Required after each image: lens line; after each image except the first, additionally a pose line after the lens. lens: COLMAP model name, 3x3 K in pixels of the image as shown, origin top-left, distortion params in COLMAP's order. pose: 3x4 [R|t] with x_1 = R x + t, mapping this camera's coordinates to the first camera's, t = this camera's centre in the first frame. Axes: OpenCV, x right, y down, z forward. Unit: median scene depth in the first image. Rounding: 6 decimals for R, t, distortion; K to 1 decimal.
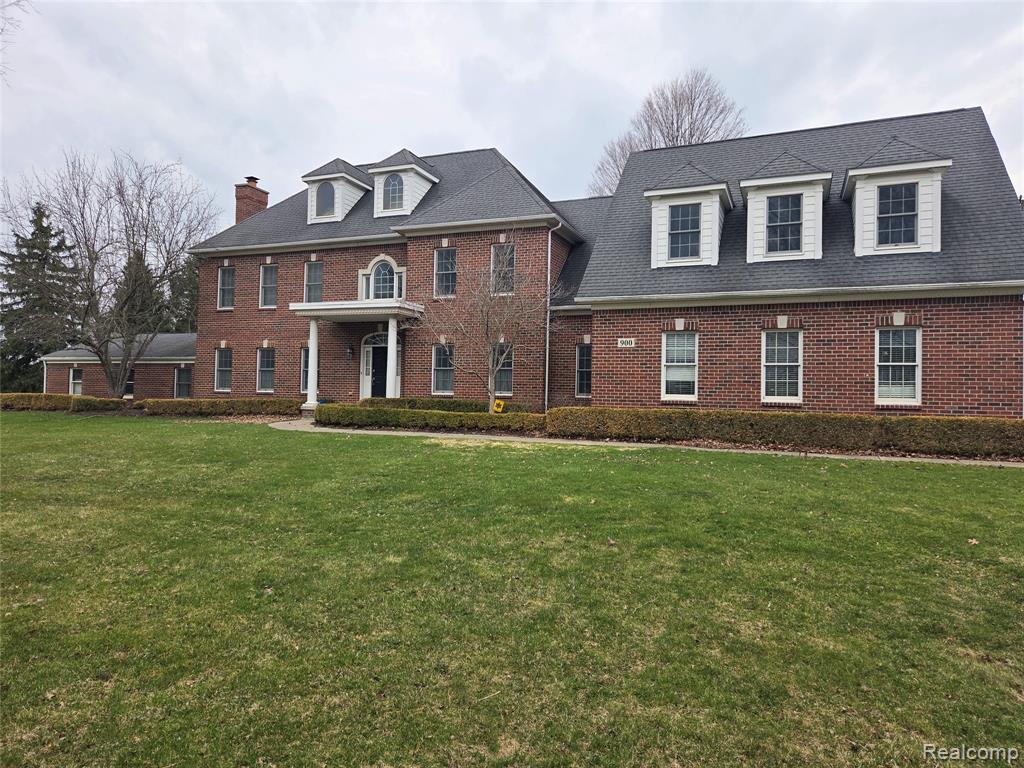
lens RADIAL K [[687.4, 0, 512.8], [0, 687.4, 383.7], [0, 0, 1]] dist [0.000163, -0.001352]
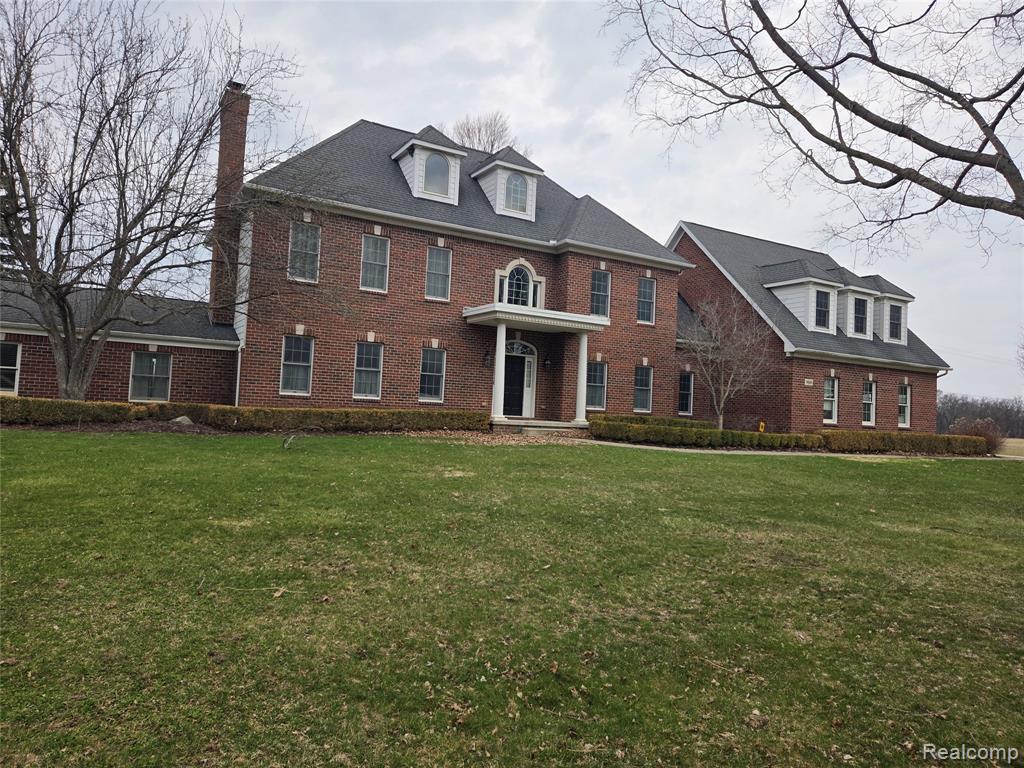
lens RADIAL K [[687.4, 0, 512.8], [0, 687.4, 384.2], [0, 0, 1]] dist [0.000163, -0.001352]
pose [[0.620519, 0.035385, 0.783393, -0.934411], [-0.056848, 0.998383, -0.000067, -0.014424], [-0.782128, -0.044493, 0.621527, 0.412372]]
